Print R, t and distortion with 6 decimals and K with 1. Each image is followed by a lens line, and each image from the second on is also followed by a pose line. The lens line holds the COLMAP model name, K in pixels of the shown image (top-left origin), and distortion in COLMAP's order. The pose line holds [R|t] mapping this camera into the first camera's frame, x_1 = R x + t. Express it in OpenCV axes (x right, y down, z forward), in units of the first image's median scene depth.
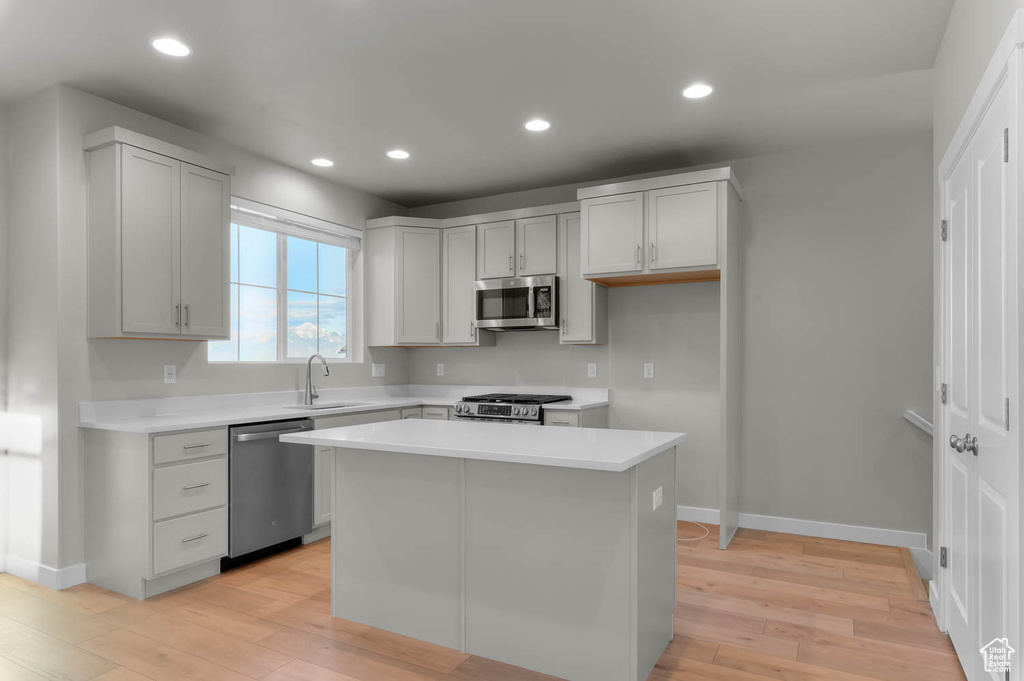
lens RADIAL K [[597.9, 0, 524.9], [0, 597.9, 360.2], [0, 0, 1]] dist [0.002040, -0.000423]
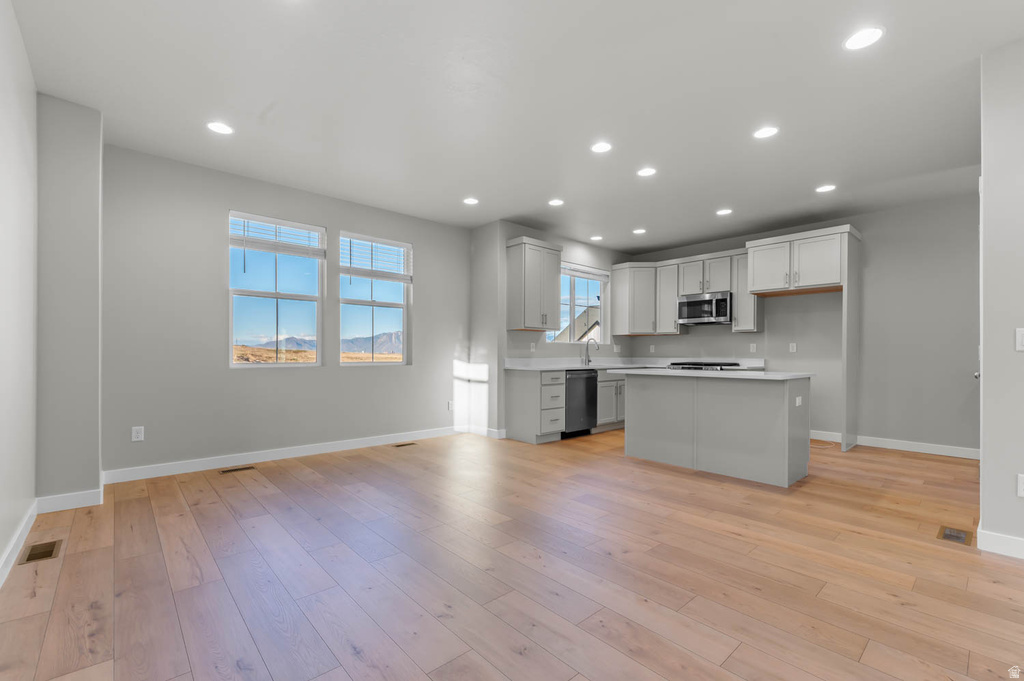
lens RADIAL K [[440.3, 0, 516.9], [0, 440.3, 353.2], [0, 0, 1]] dist [0.000699, -0.000178]
pose [[0.939496, 0.005517, -0.342516, -0.091806], [-0.004894, 0.999984, 0.002685, 0.034178], [0.342526, -0.000847, 0.939508, -0.404324]]
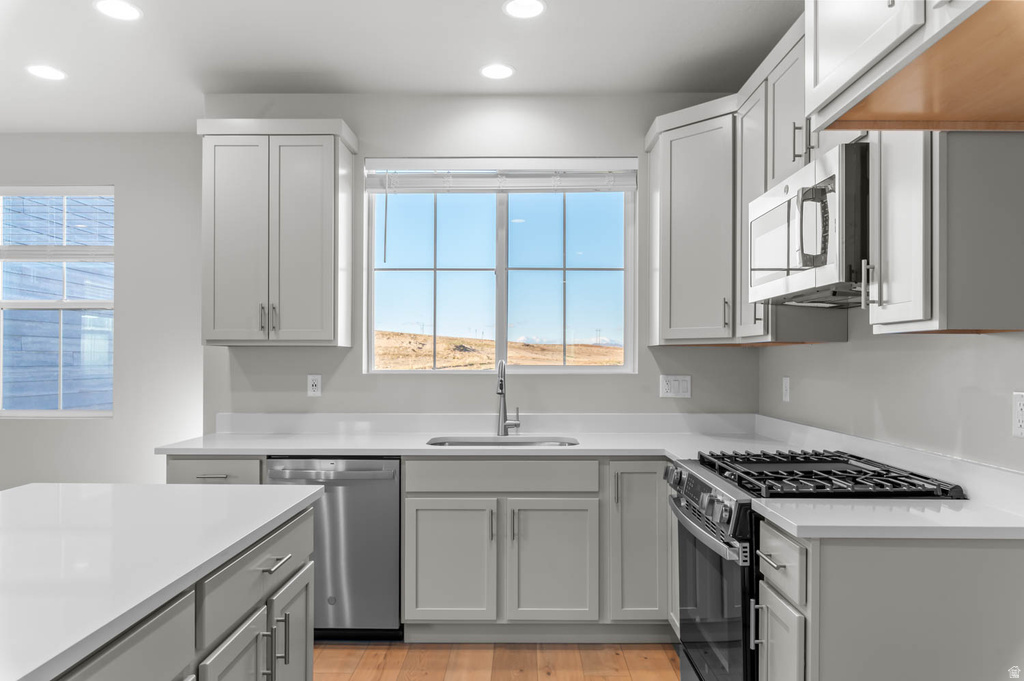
lens RADIAL K [[684.8, 0, 512.8], [0, 684.8, 353.9], [0, 0, 1]] dist [0.005283, 0.001653]
pose [[0.456732, -0.005602, -0.889587, 0.338727], [-0.000429, 0.999979, -0.006517, -0.013320], [0.889604, 0.003359, 0.456720, 0.666048]]
